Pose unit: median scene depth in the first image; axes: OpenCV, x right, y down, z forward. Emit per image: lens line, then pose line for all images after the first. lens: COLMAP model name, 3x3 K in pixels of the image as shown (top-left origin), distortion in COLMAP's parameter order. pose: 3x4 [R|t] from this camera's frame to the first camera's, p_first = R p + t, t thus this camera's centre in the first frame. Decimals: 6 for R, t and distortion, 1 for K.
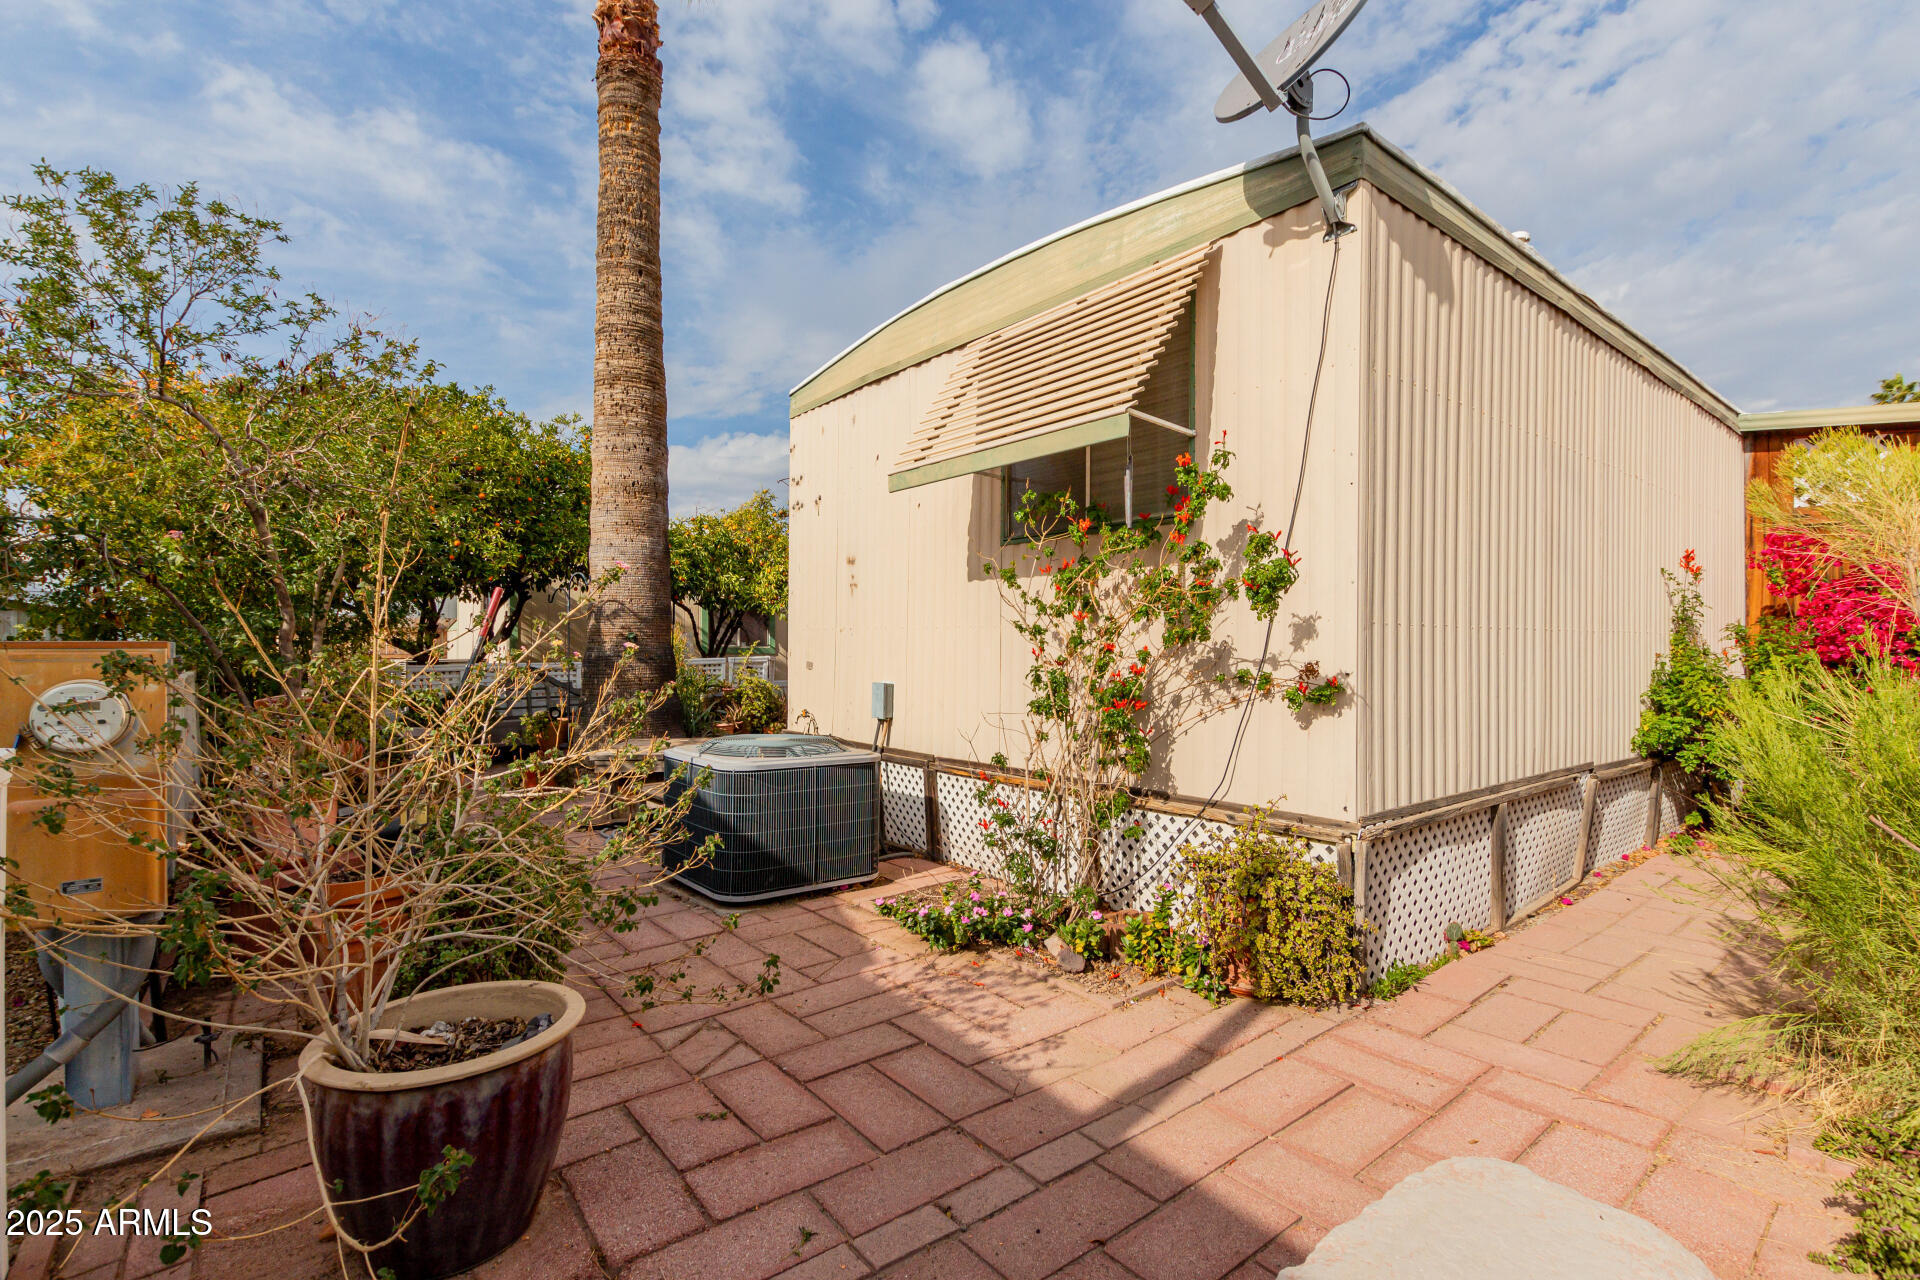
lens RADIAL K [[875.3, 0, 962.0], [0, 875.3, 641.8], [0, 0, 1]] dist [0.005071, -0.000888]
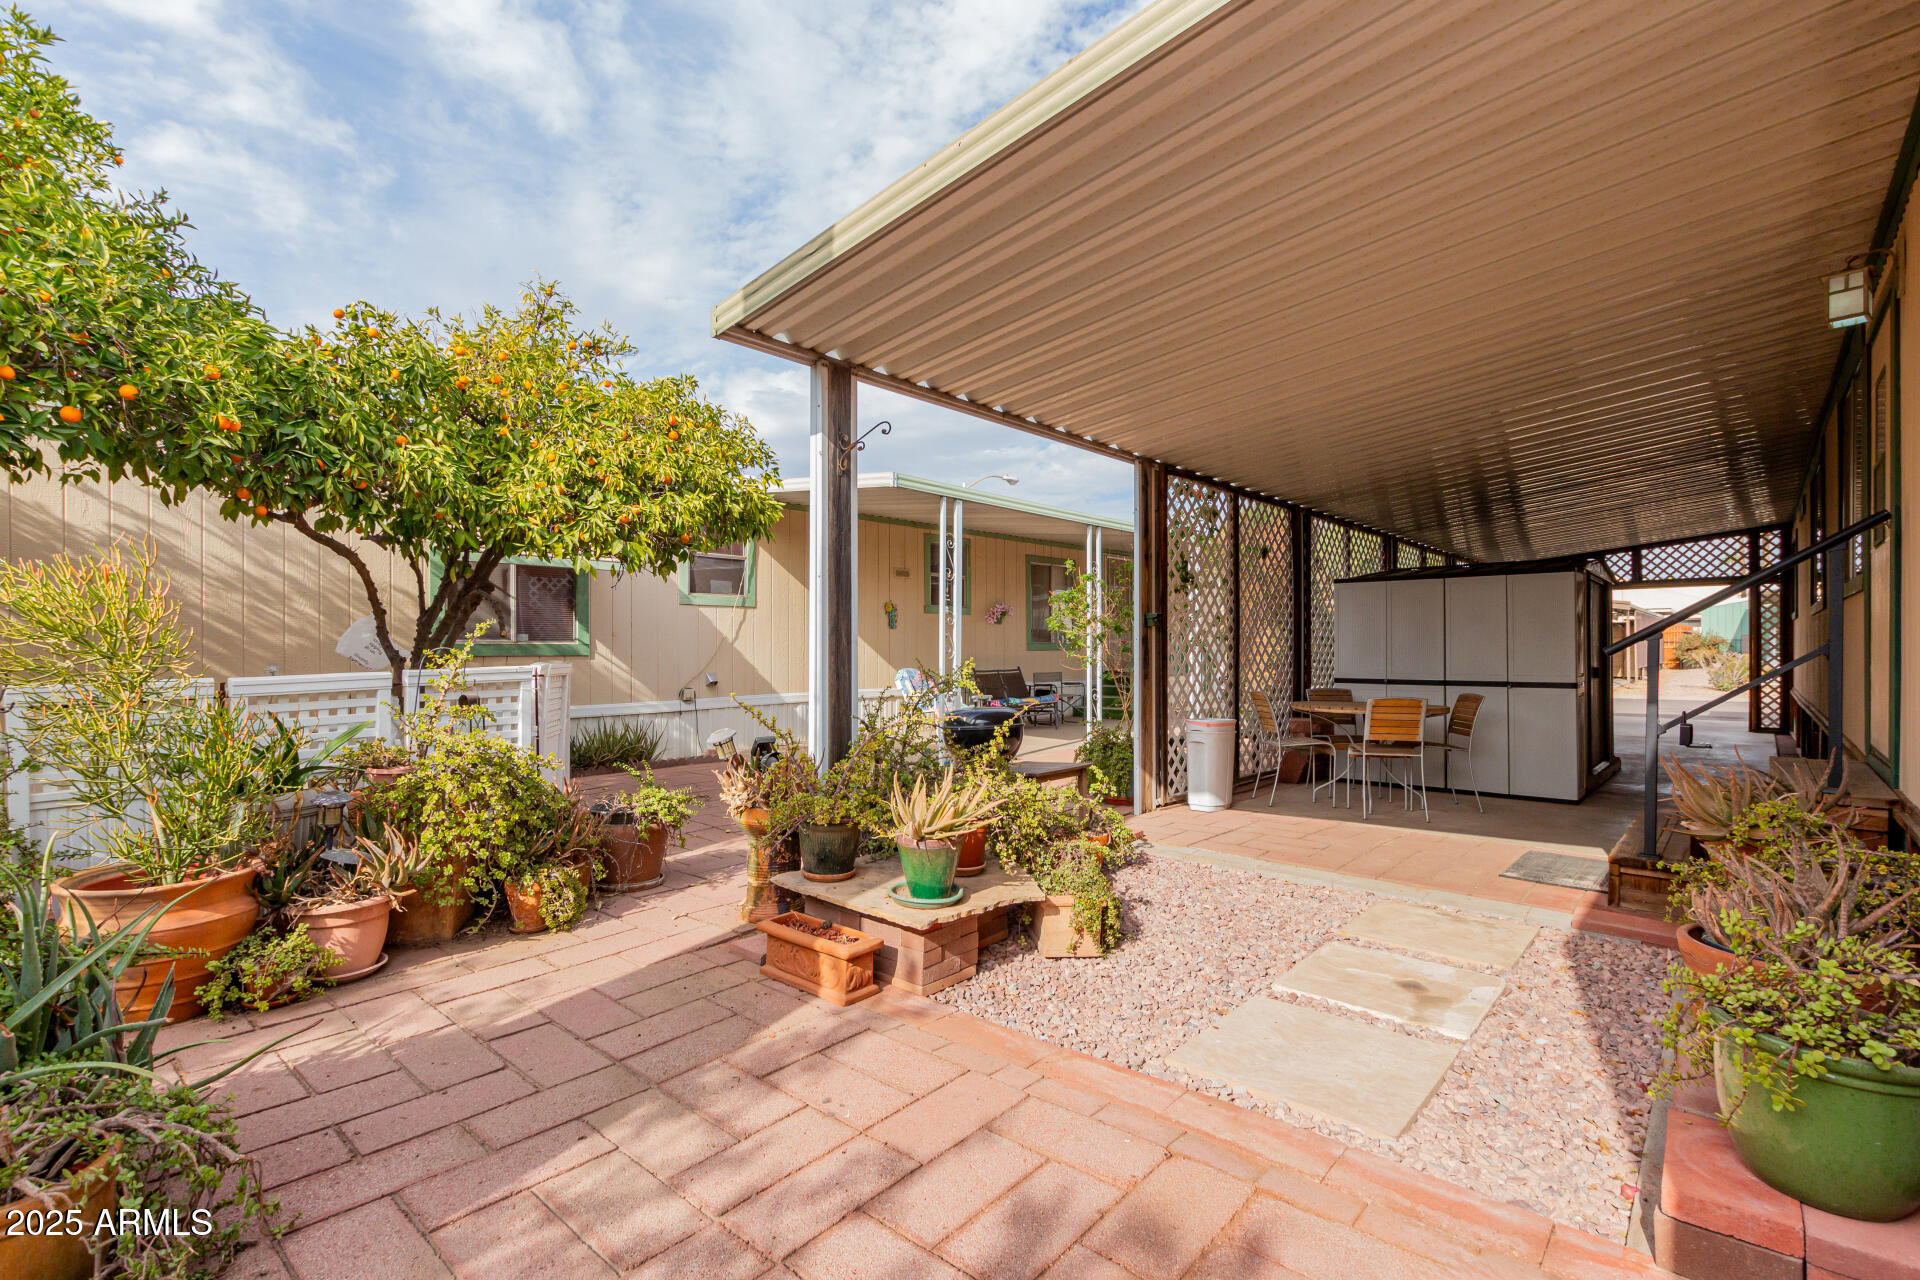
lens RADIAL K [[875.3, 0, 962.0], [0, 875.3, 641.8], [0, 0, 1]] dist [0.005071, -0.000888]
pose [[0.986388, -0.003504, 0.164396, -0.153827], [0.003154, 0.999992, 0.002392, 0.009821], [-0.164403, -0.001841, 0.986392, 0.885183]]
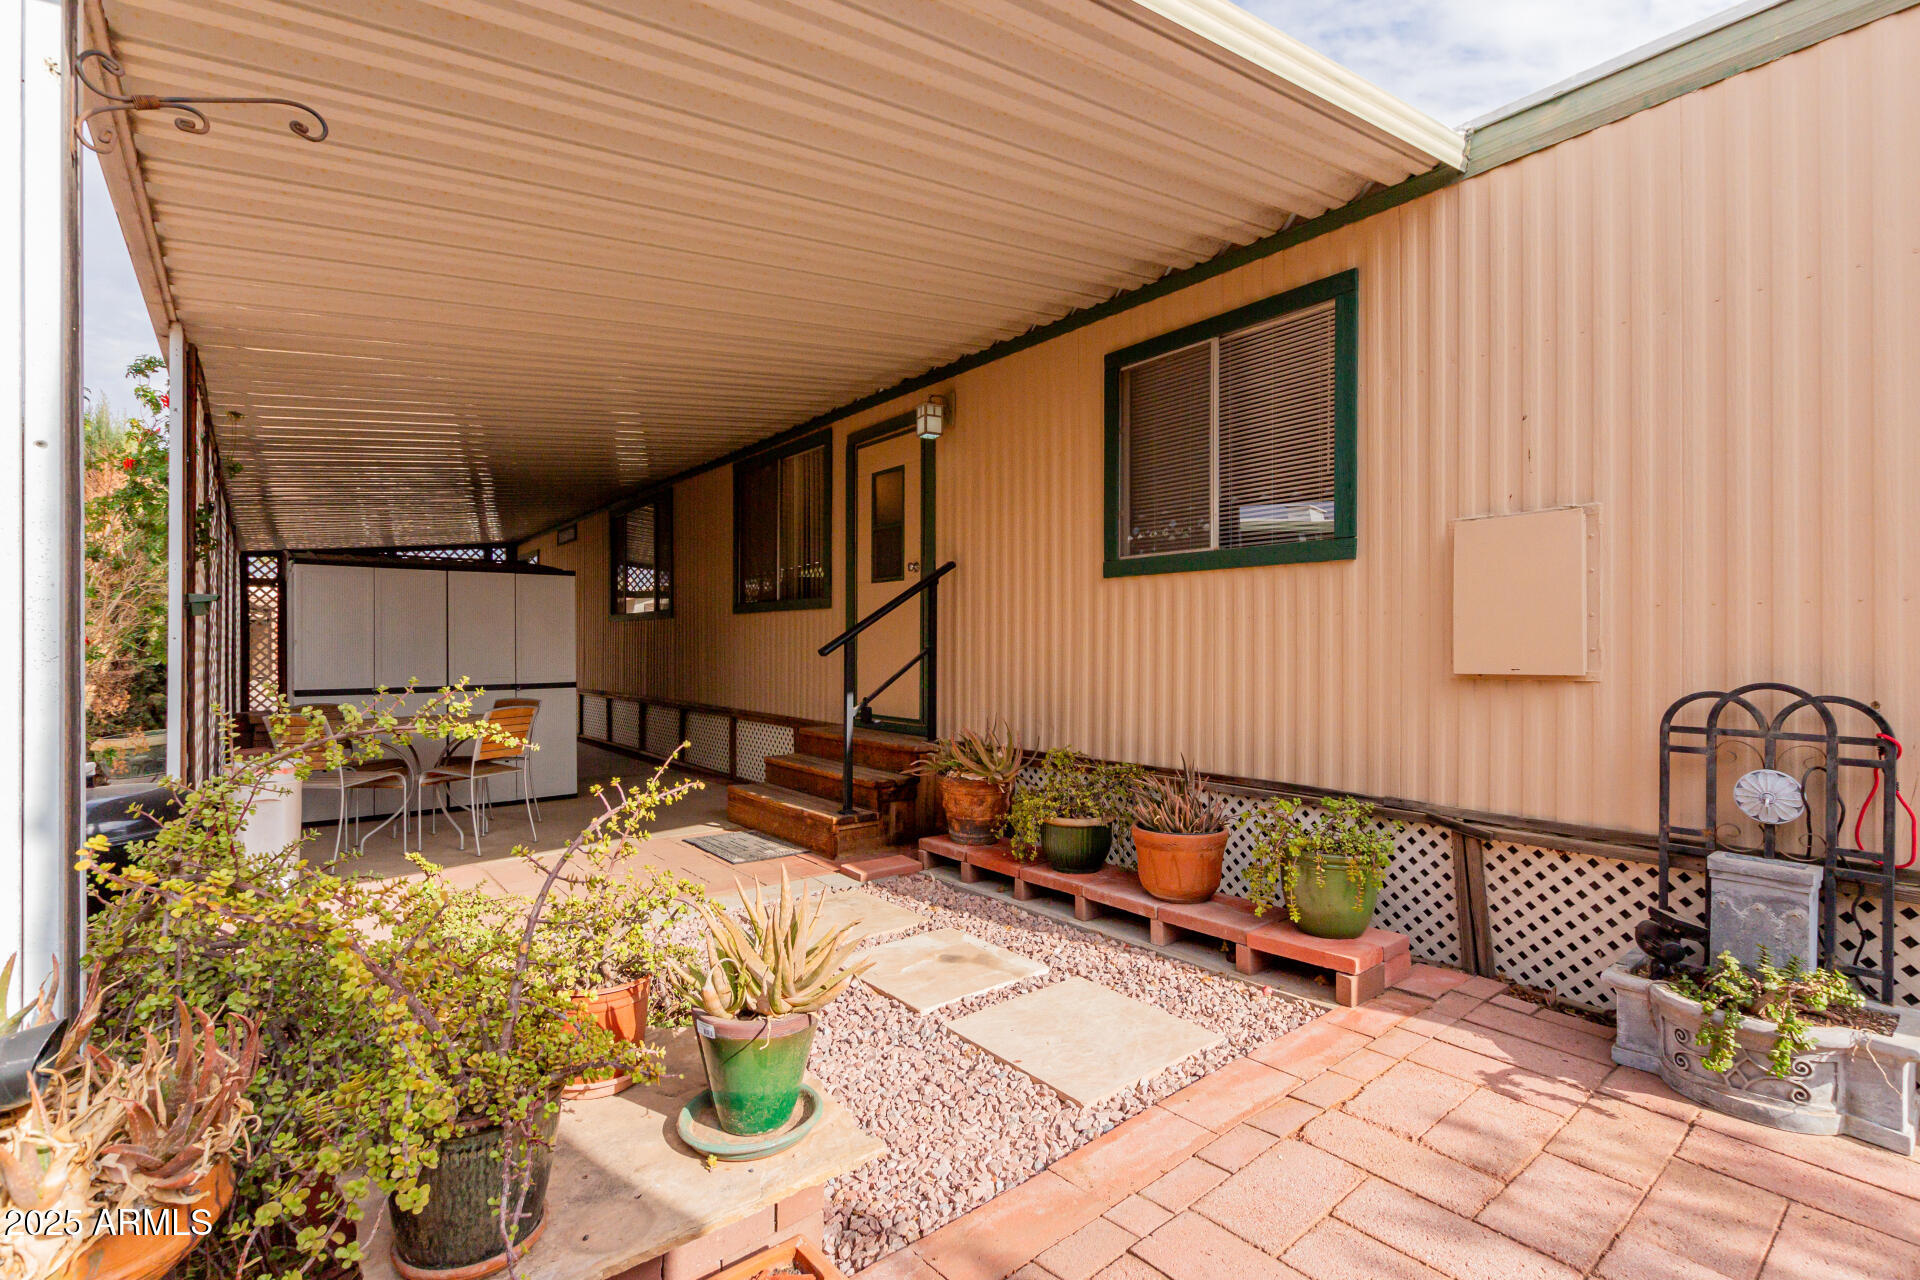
lens RADIAL K [[875.3, 0, 962.0], [0, 875.3, 641.8], [0, 0, 1]] dist [0.005071, -0.000888]
pose [[0.000508, 0.000724, 1.000000, -0.317650], [-0.009147, 0.999958, -0.000719, 0.009748], [-0.999958, -0.009146, 0.000515, 1.224132]]
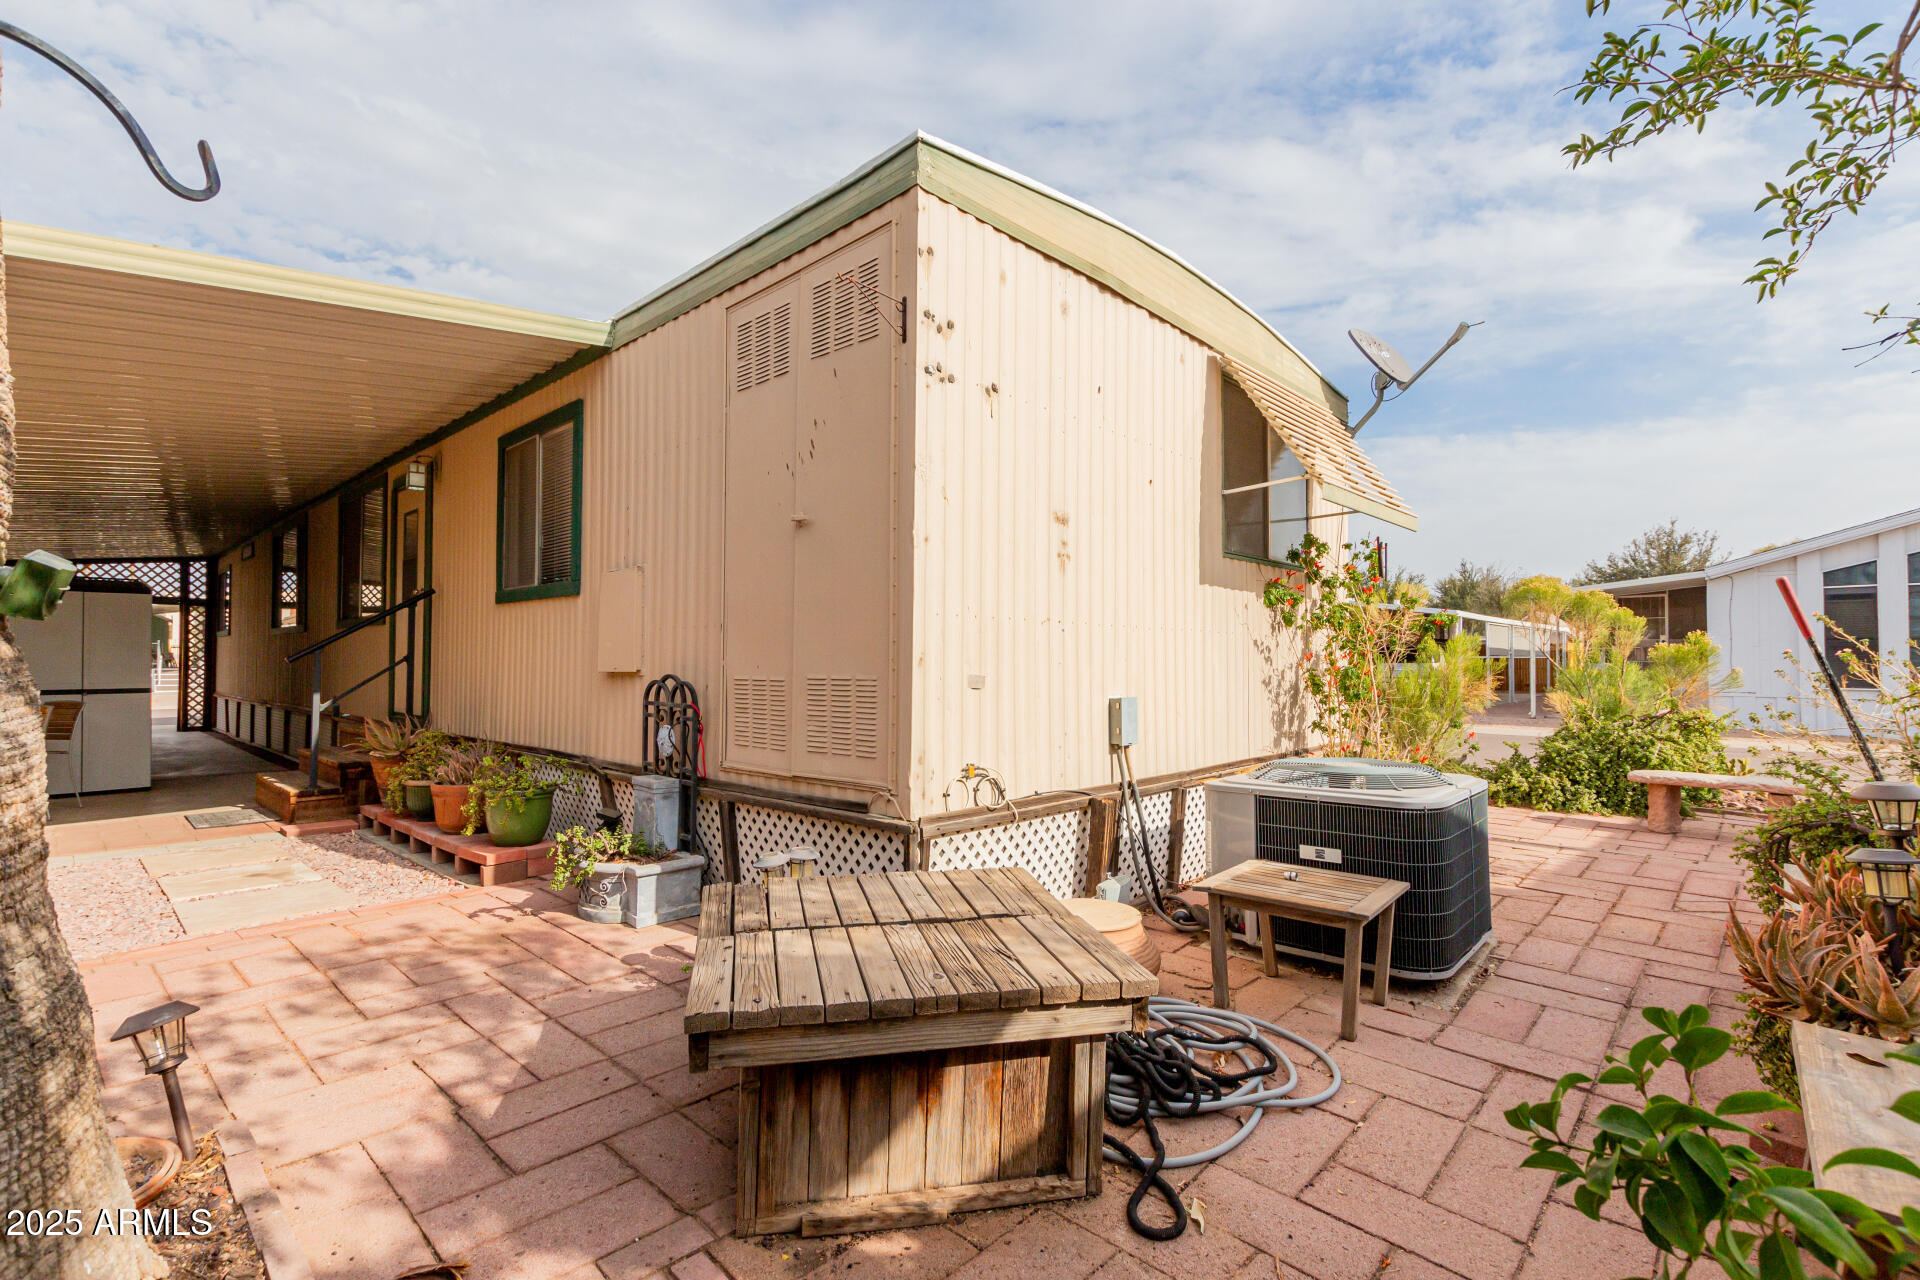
lens RADIAL K [[875.3, 0, 962.0], [0, 875.3, 641.8], [0, 0, 1]] dist [0.005071, -0.000888]
pose [[-0.139598, 0.015600, 0.990085, -0.555402], [-0.008790, 0.999817, -0.016992, 0.008972], [-0.990169, -0.011075, -0.139435, 0.842446]]
